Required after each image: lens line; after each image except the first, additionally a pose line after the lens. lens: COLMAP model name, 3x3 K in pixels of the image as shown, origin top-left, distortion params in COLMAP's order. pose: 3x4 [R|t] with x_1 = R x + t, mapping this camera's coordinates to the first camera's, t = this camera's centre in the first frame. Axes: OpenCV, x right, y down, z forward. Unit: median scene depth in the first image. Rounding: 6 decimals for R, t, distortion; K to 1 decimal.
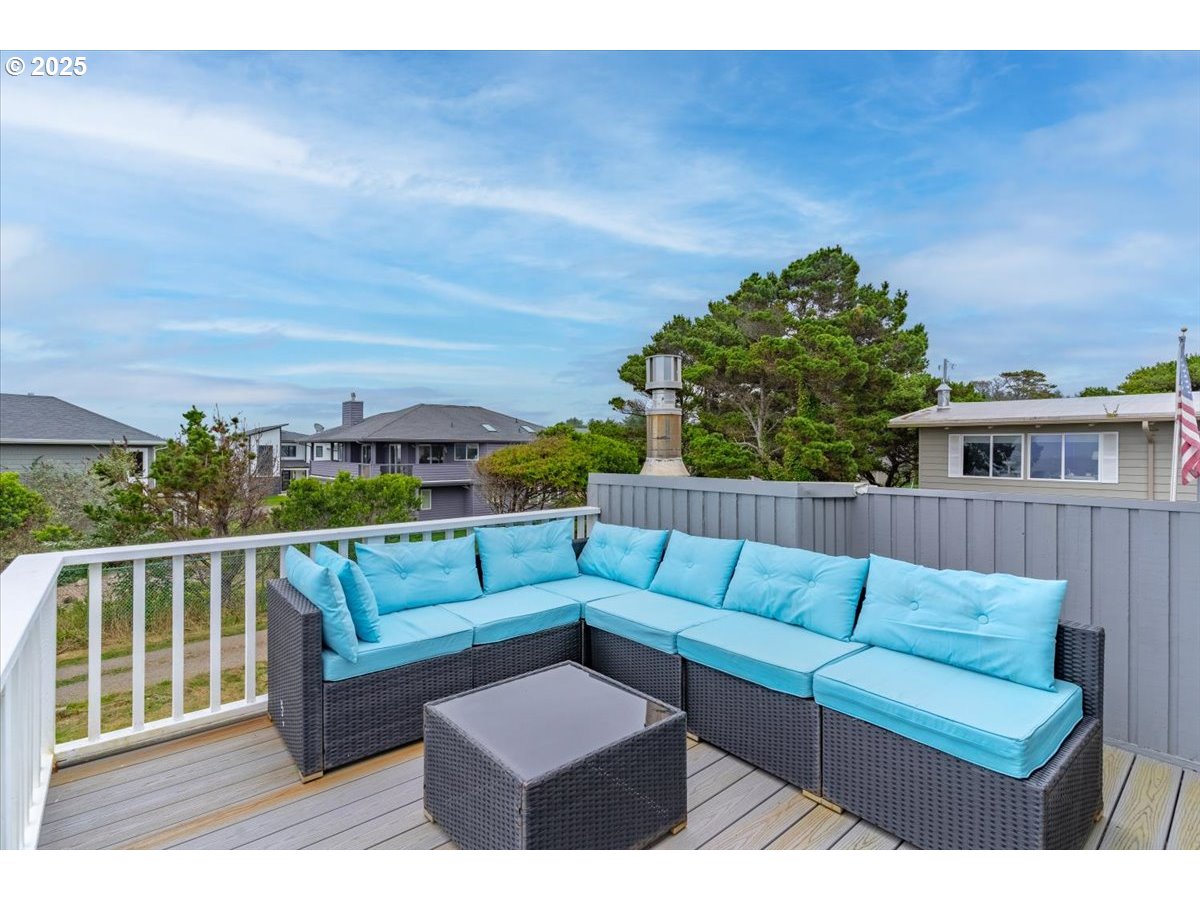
lens RADIAL K [[581.3, 0, 600.0], [0, 581.3, 450.0], [0, 0, 1]] dist [-0.000217, -0.000010]
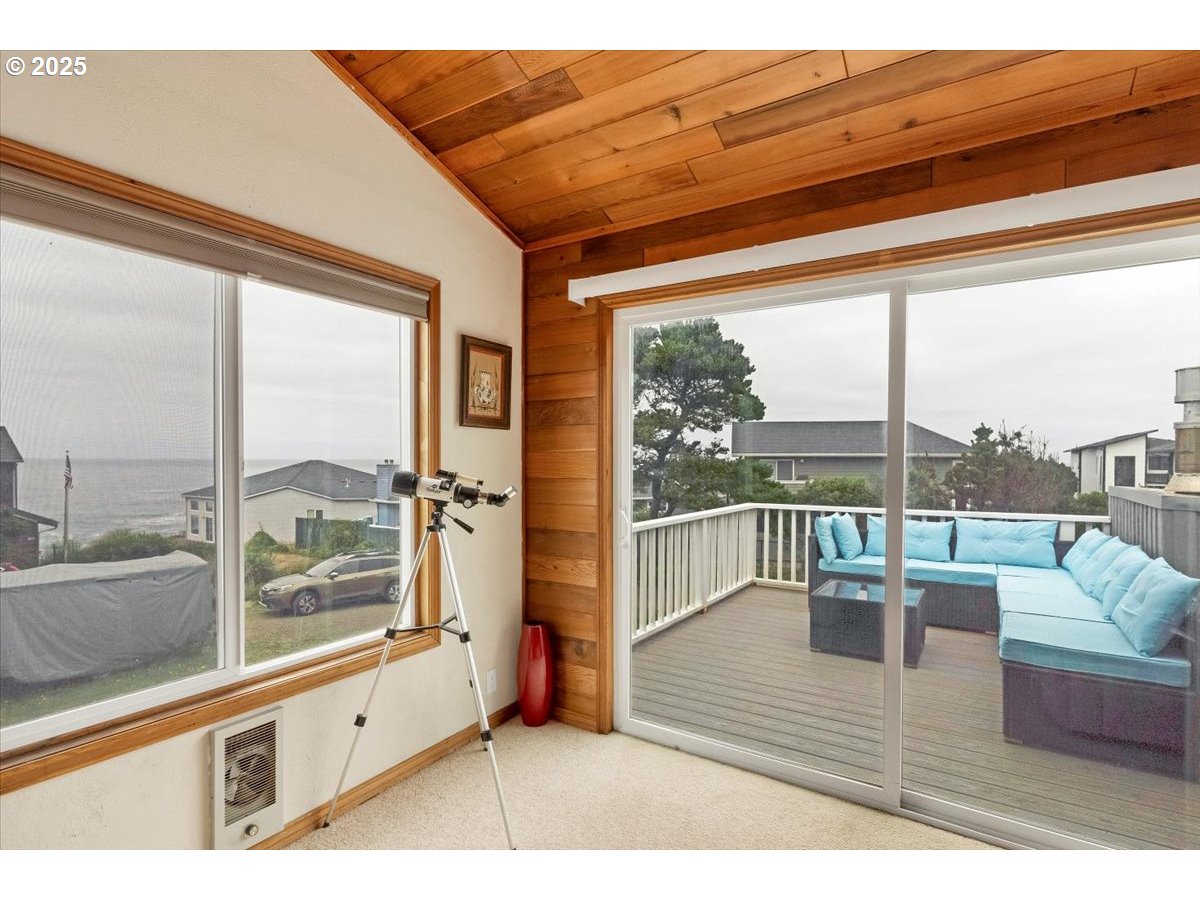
lens RADIAL K [[581.3, 0, 600.0], [0, 581.3, 450.0], [0, 0, 1]] dist [-0.000217, -0.000010]
pose [[0.300156, -0.018168, -0.953717, 0.782850], [-0.000764, 0.999814, -0.019287, -0.005653], [0.953890, 0.006518, 0.300086, -0.251909]]
